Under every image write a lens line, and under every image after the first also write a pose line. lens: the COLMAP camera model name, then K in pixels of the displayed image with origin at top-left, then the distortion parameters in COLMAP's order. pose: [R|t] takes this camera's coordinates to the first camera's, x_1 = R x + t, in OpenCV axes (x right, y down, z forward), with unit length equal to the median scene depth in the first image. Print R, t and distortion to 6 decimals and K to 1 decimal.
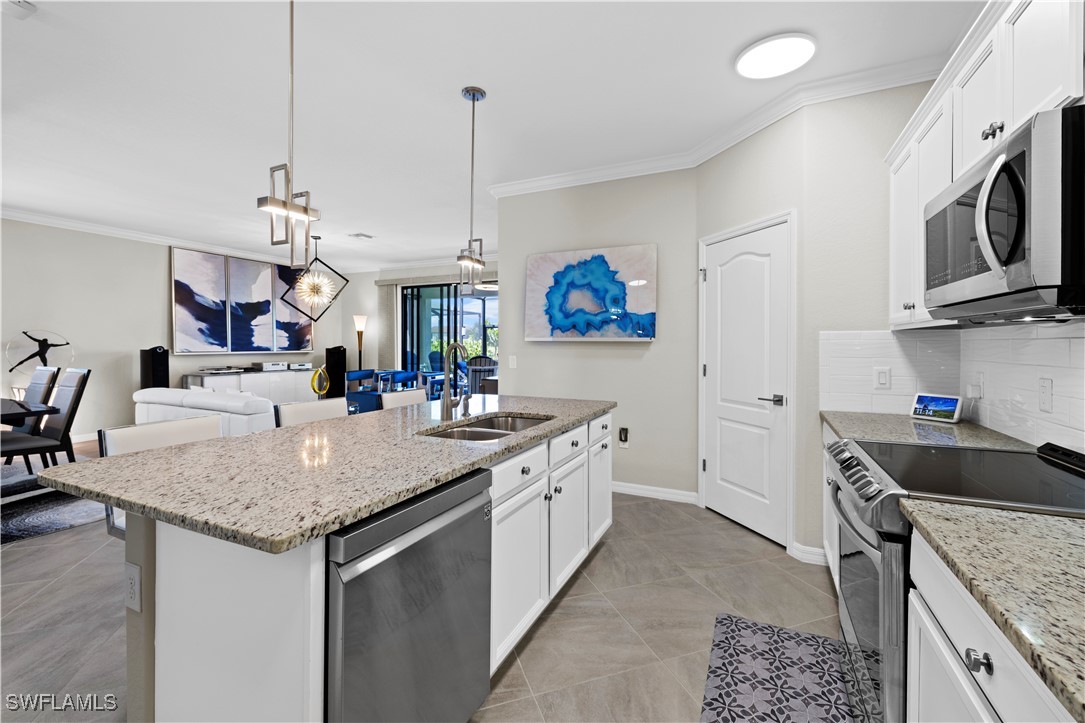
lens RADIAL K [[458.0, 0, 545.9], [0, 458.0, 345.7], [0, 0, 1]] dist [-0.001523, -0.000384]
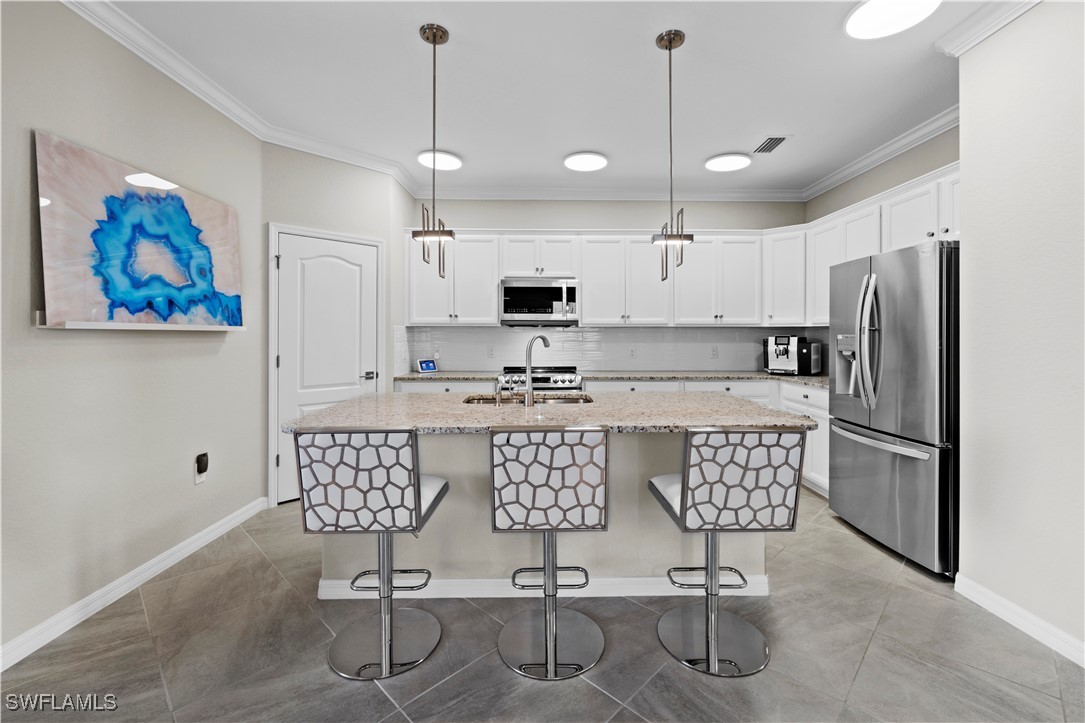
lens RADIAL K [[458.0, 0, 549.7], [0, 458.0, 331.3], [0, 0, 1]] dist [-0.001523, -0.000384]
pose [[-0.444558, 0.000778, 0.895750, -0.687882], [0.001358, 0.999999, -0.000195, -0.007709], [-0.895749, 0.001130, -0.444558, 0.821746]]
